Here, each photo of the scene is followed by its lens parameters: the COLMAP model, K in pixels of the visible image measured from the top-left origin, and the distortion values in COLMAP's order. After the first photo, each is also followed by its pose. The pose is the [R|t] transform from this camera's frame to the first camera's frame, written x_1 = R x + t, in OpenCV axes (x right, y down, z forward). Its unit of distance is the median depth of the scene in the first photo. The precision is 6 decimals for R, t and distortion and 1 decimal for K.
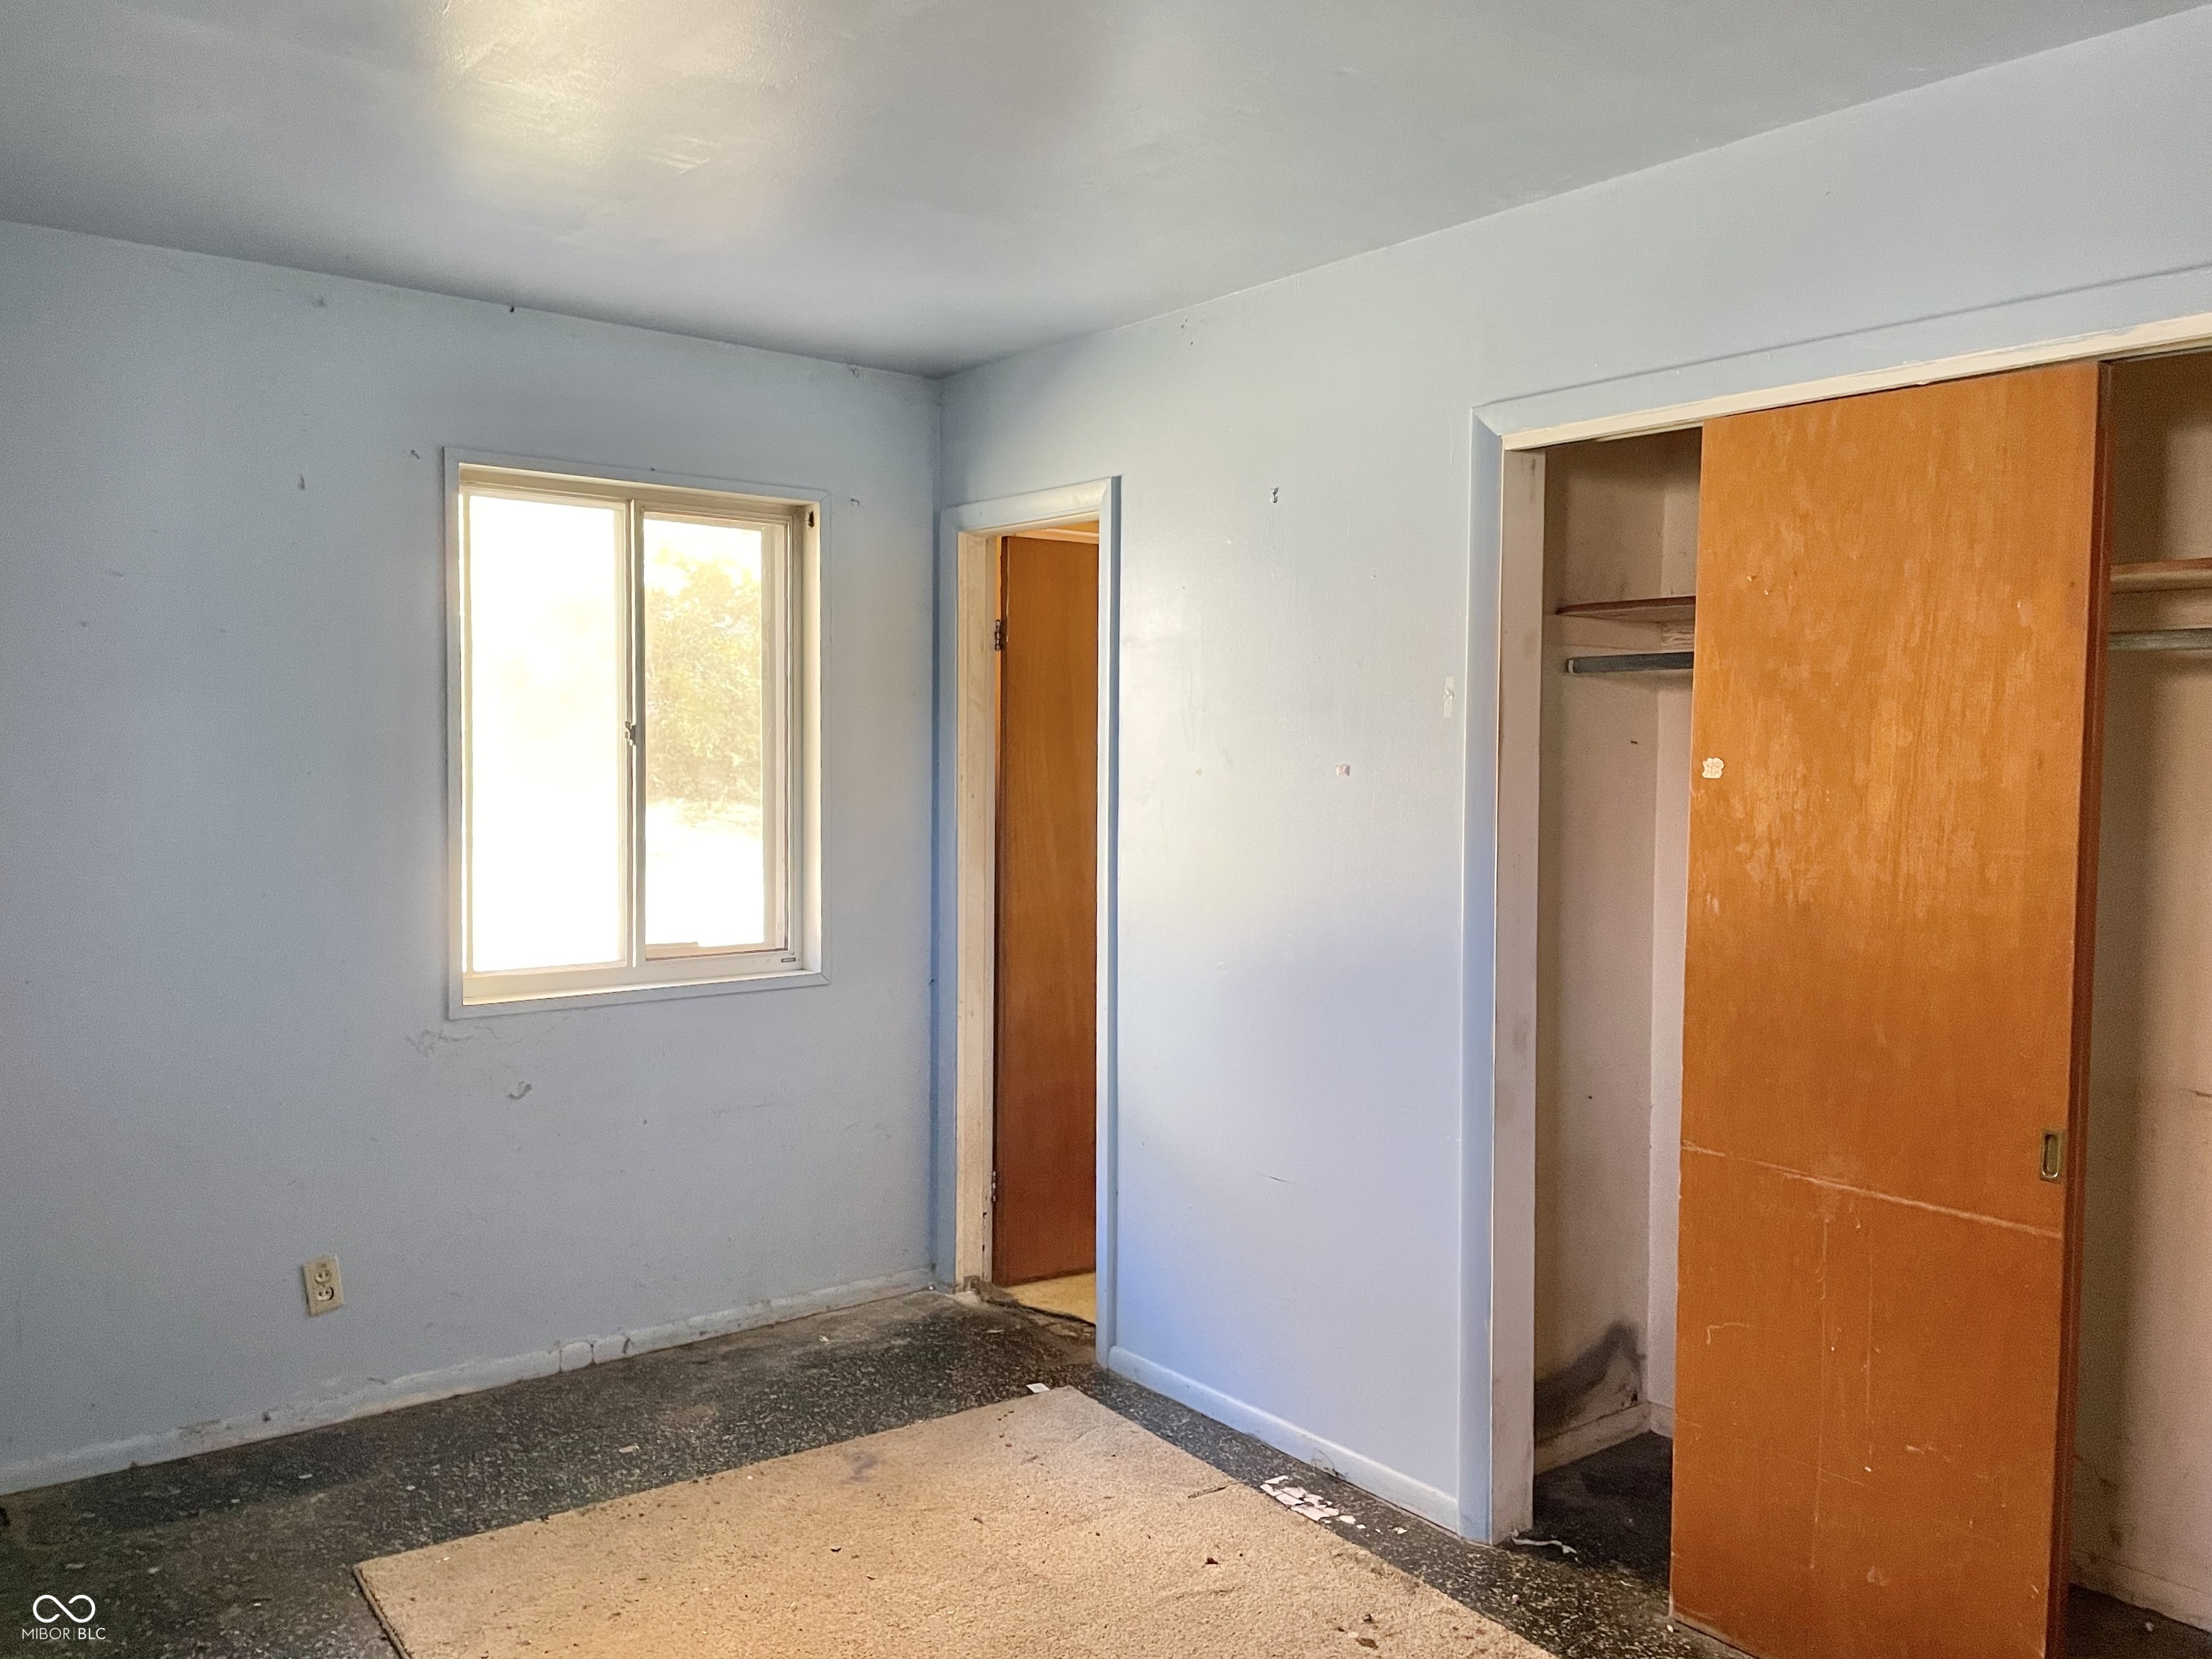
lens RADIAL K [[1731.2, 0, 1106.0], [0, 1731.2, 829.5], [0, 0, 1]] dist [0.001122, -0.004189]
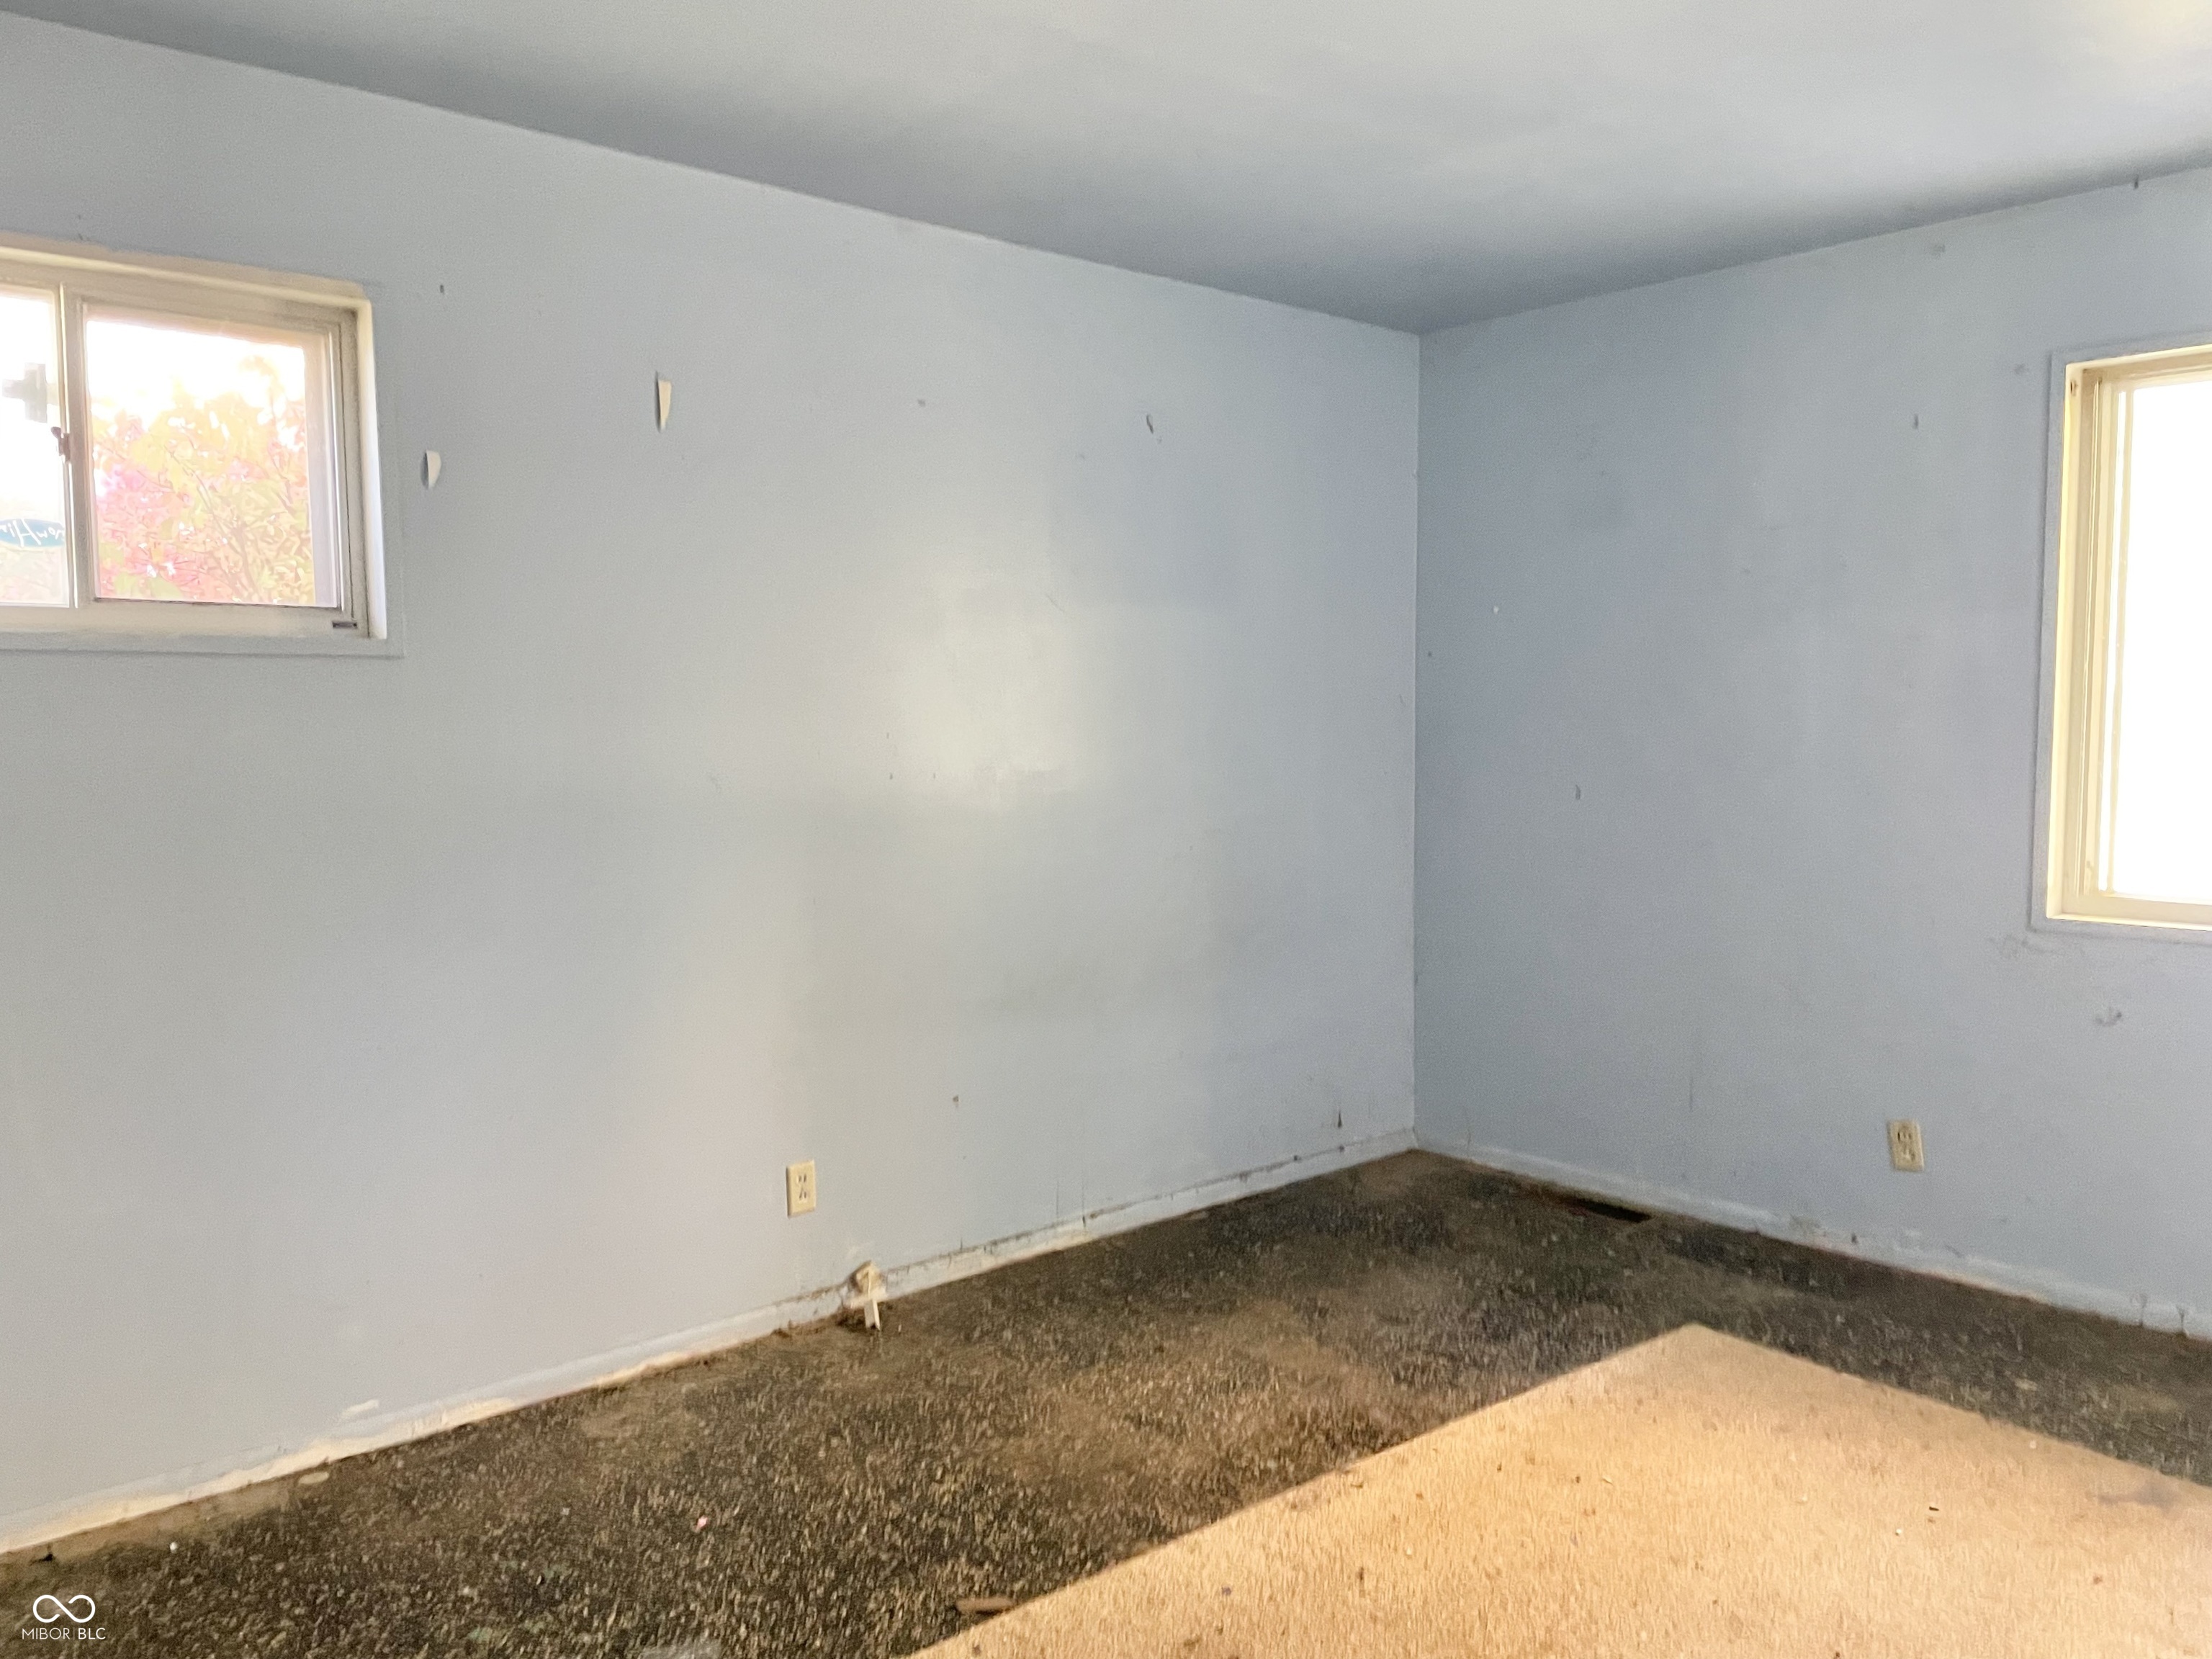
lens RADIAL K [[1647.2, 0, 1102.2], [0, 1647.2, 849.7], [0, 0, 1]] dist [0.077919, -0.071557]
pose [[0.057437, 0.080653, -0.995086, 0.603879], [-0.034374, 0.996300, 0.078768, 0.004713], [0.997757, 0.029681, 0.059996, 0.421478]]
